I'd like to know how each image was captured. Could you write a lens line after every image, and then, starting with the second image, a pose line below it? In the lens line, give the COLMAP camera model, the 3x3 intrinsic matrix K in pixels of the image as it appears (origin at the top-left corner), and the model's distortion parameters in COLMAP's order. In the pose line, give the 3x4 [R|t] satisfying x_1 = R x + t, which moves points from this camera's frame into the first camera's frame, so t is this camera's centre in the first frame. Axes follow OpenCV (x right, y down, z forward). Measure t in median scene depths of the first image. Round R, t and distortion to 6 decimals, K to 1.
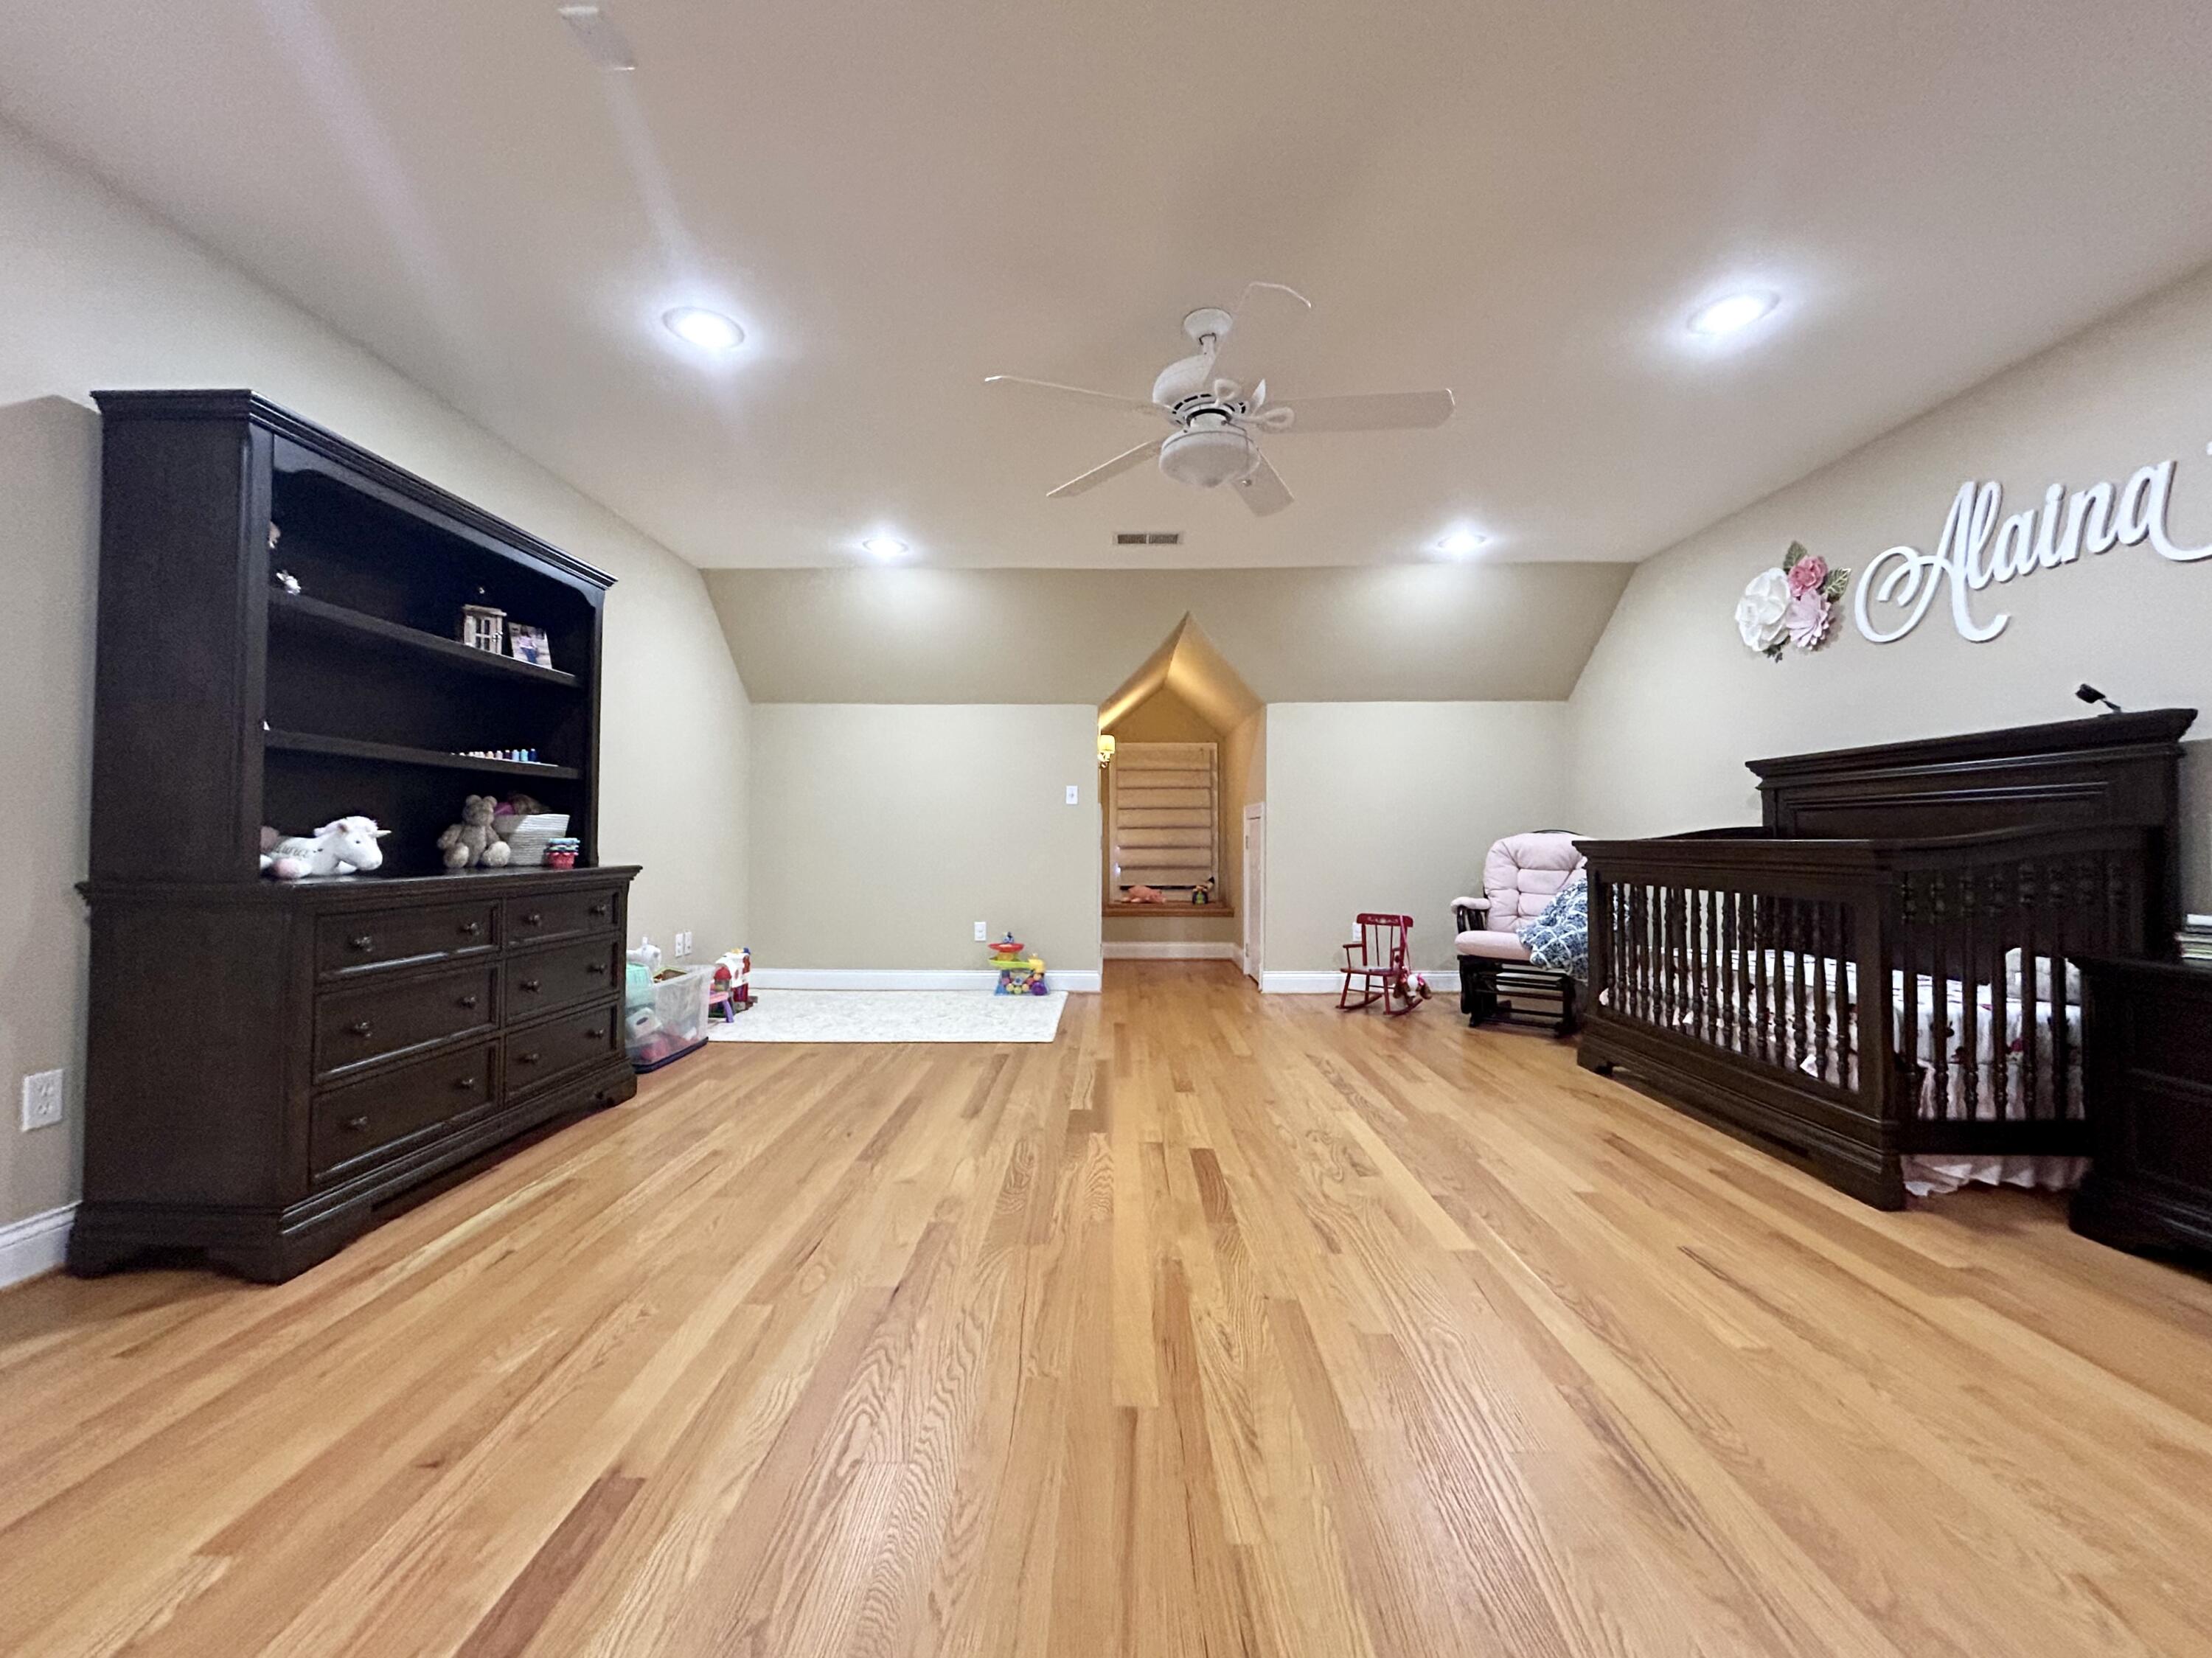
lens RADIAL K [[889.3, 0, 1095.0], [0, 889.3, 825.3], [0, 0, 1]] dist [-0.000459, 0.000021]
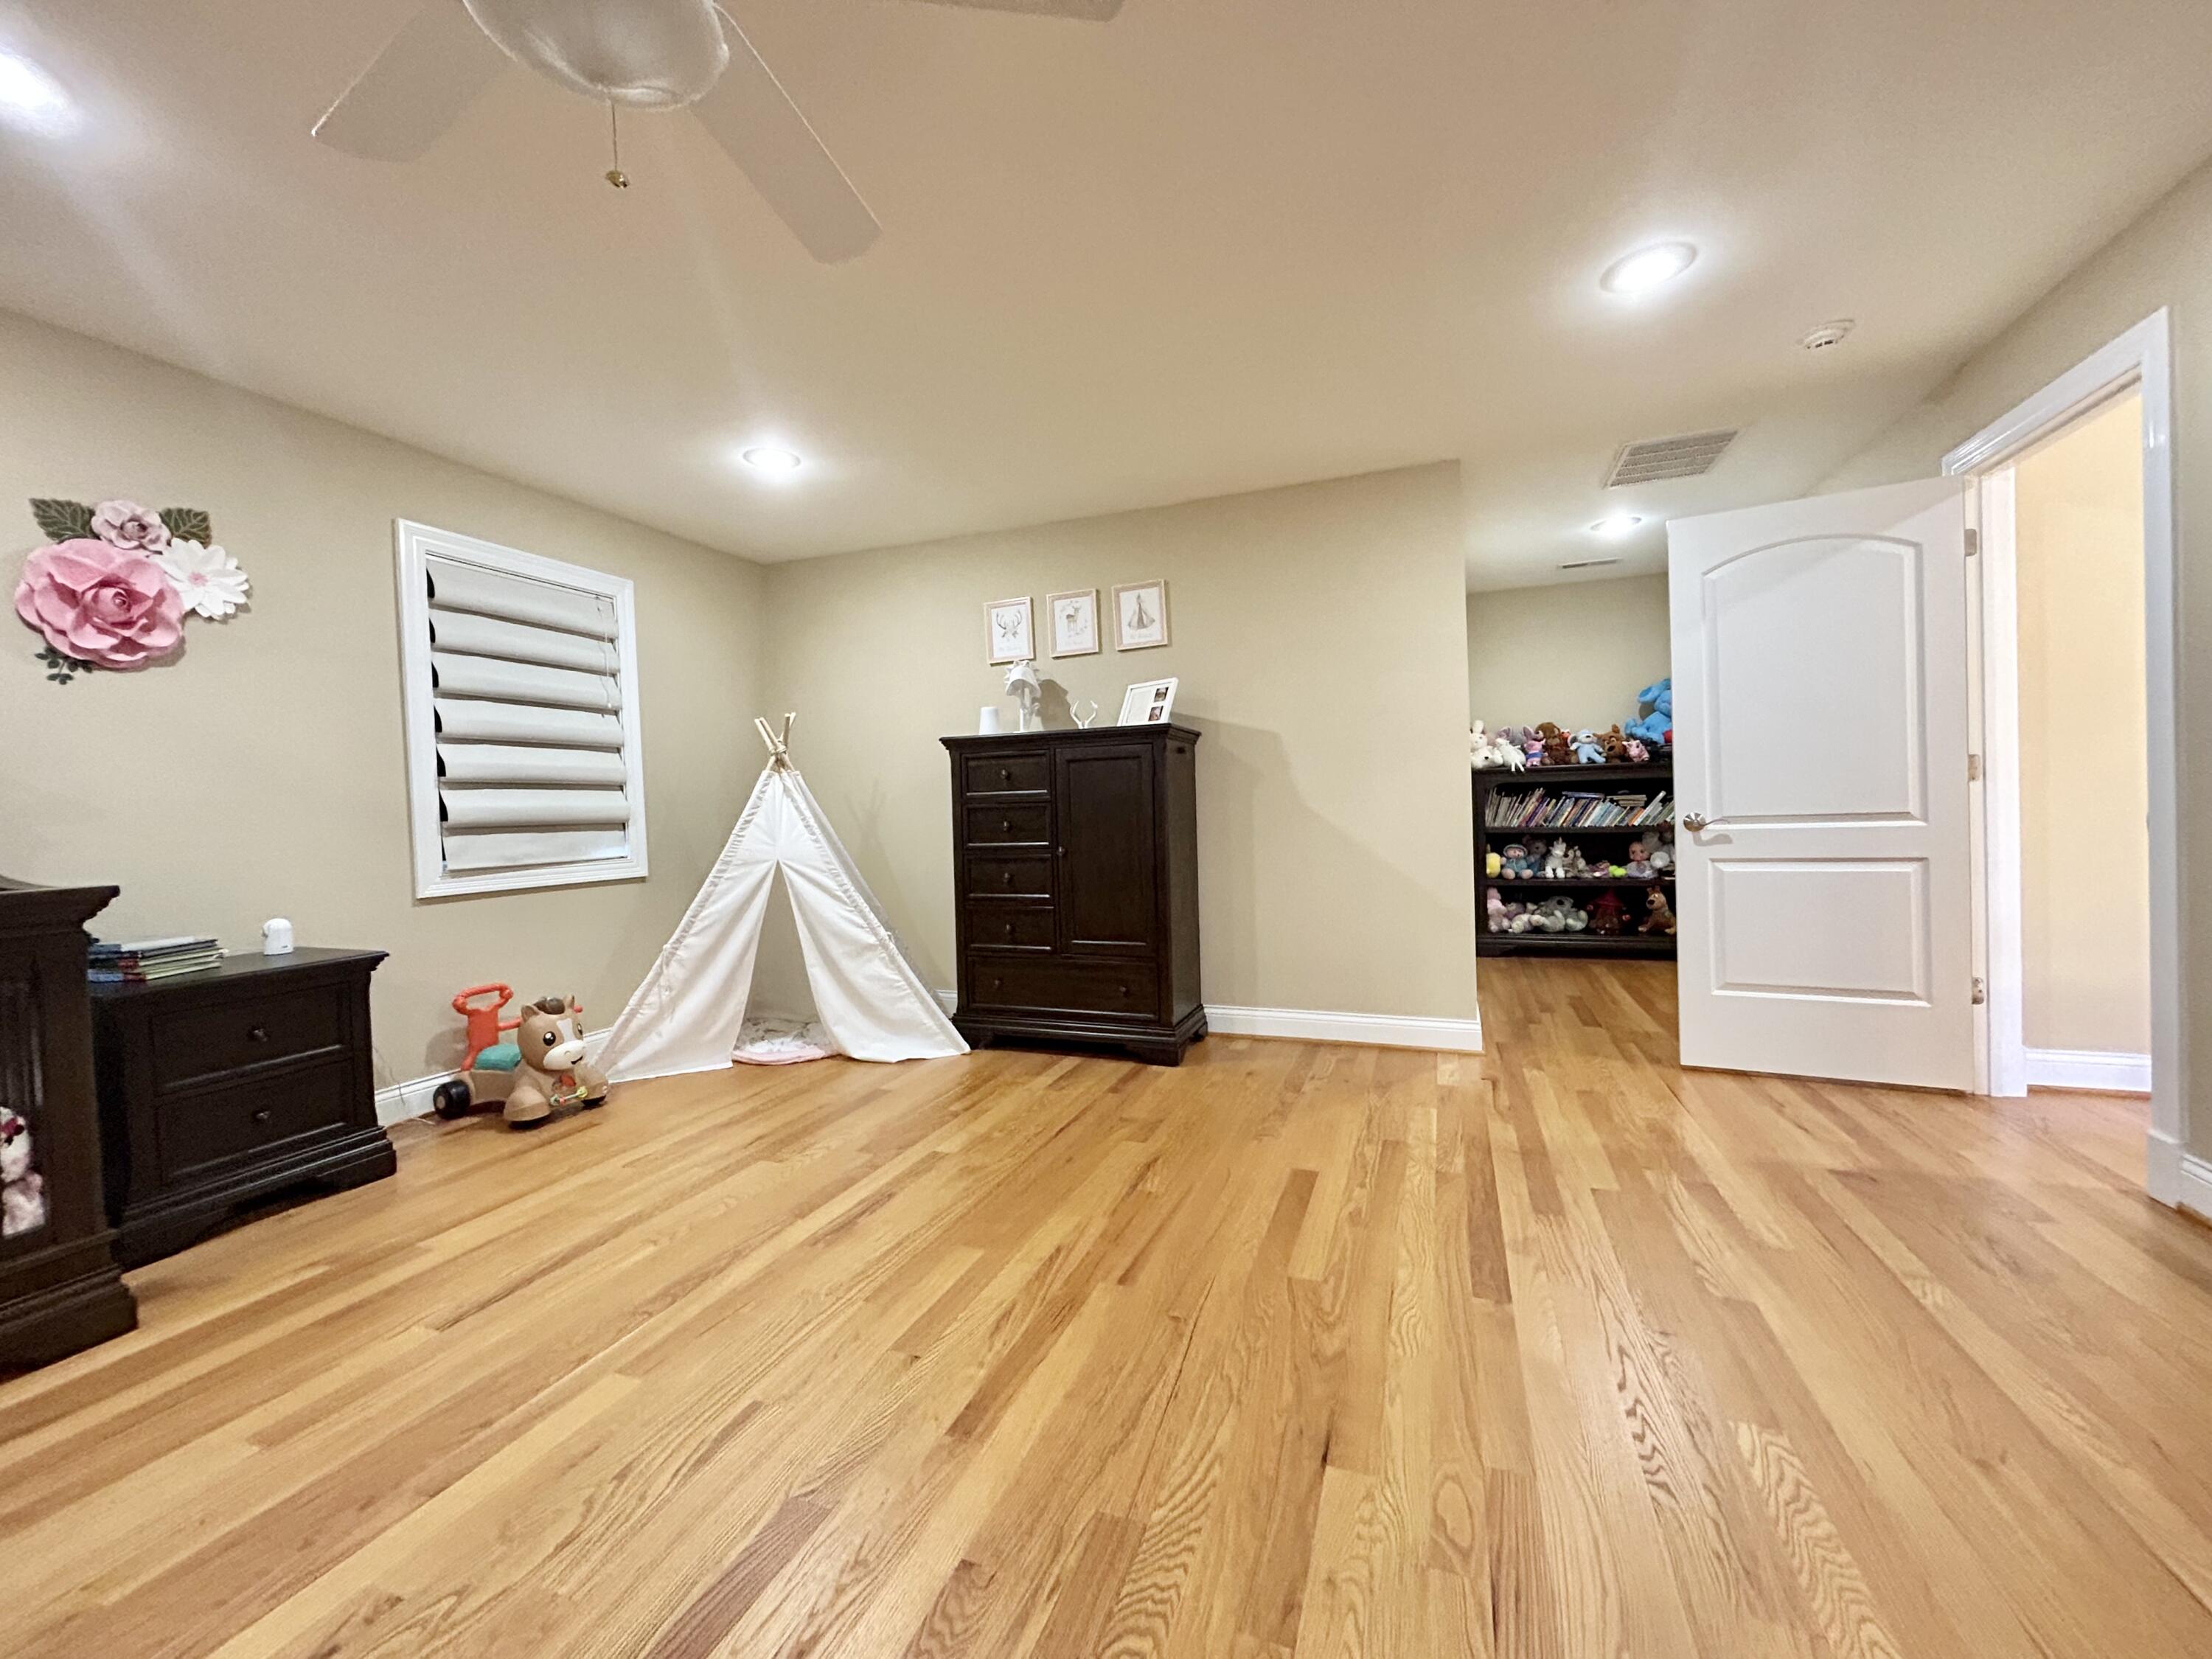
lens RADIAL K [[889.4, 0, 1095.0], [0, 889.4, 825.8], [0, 0, 1]] dist [-0.000459, 0.000021]
pose [[-0.938219, 0.019545, 0.345488, -0.296149], [0.024696, 0.999640, 0.010512, -0.028124], [-0.345158, 0.018395, -0.938364, 1.687214]]
